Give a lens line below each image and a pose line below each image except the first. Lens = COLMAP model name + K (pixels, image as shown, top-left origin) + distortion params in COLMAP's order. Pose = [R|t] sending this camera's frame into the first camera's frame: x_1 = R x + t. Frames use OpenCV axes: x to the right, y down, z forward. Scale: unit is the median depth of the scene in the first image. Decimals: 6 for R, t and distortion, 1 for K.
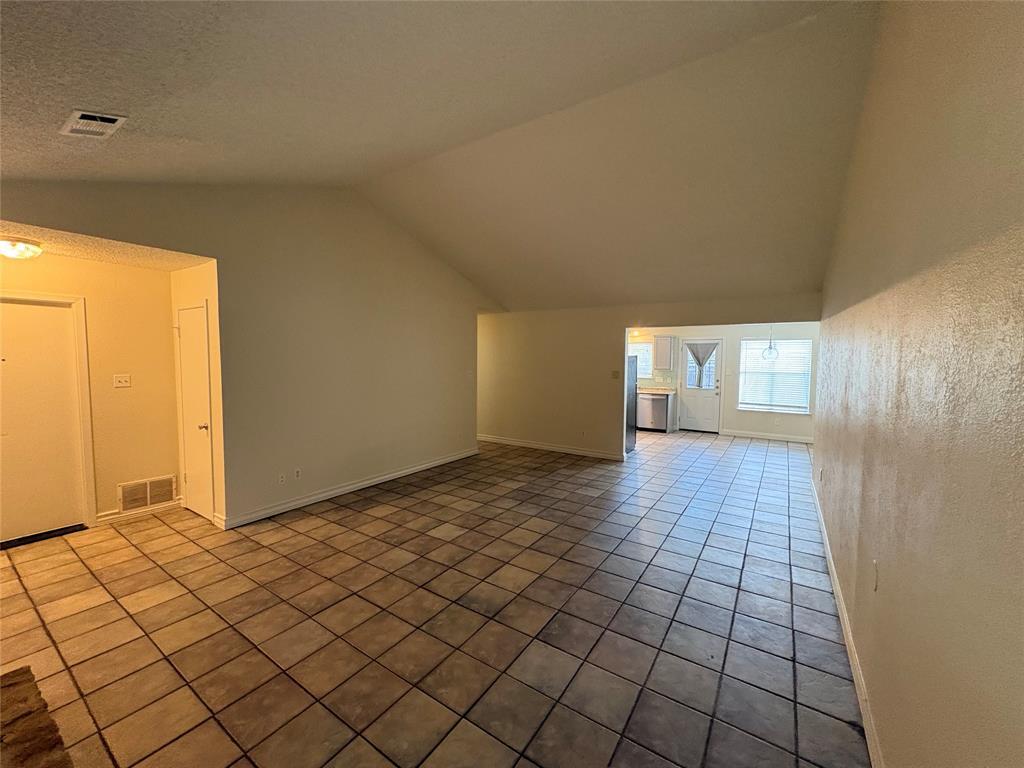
lens RADIAL K [[408.0, 0, 512.9], [0, 408.0, 382.9], [0, 0, 1]] dist [0.001278, 0.000017]
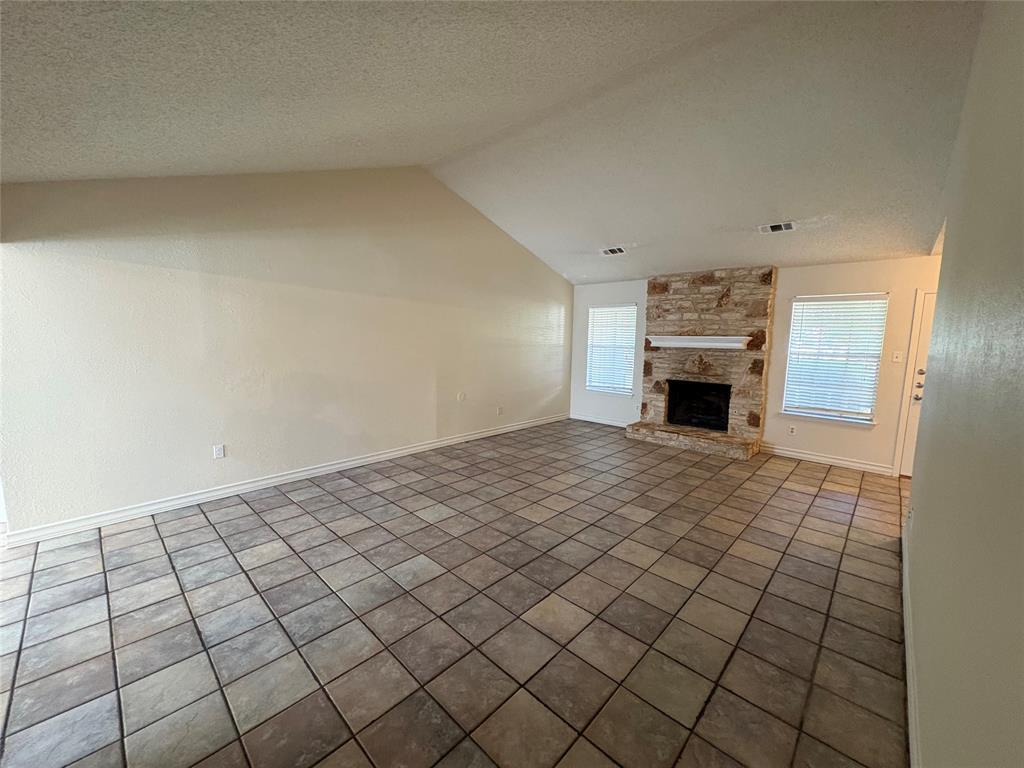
lens RADIAL K [[408.0, 0, 512.9], [0, 408.0, 382.9], [0, 0, 1]] dist [0.001278, 0.000017]
pose [[-0.985321, -0.042874, 0.165243, -0.016034], [-0.013532, 0.984519, 0.174753, -0.071303], [-0.170177, 0.169952, -0.970647, 1.394684]]
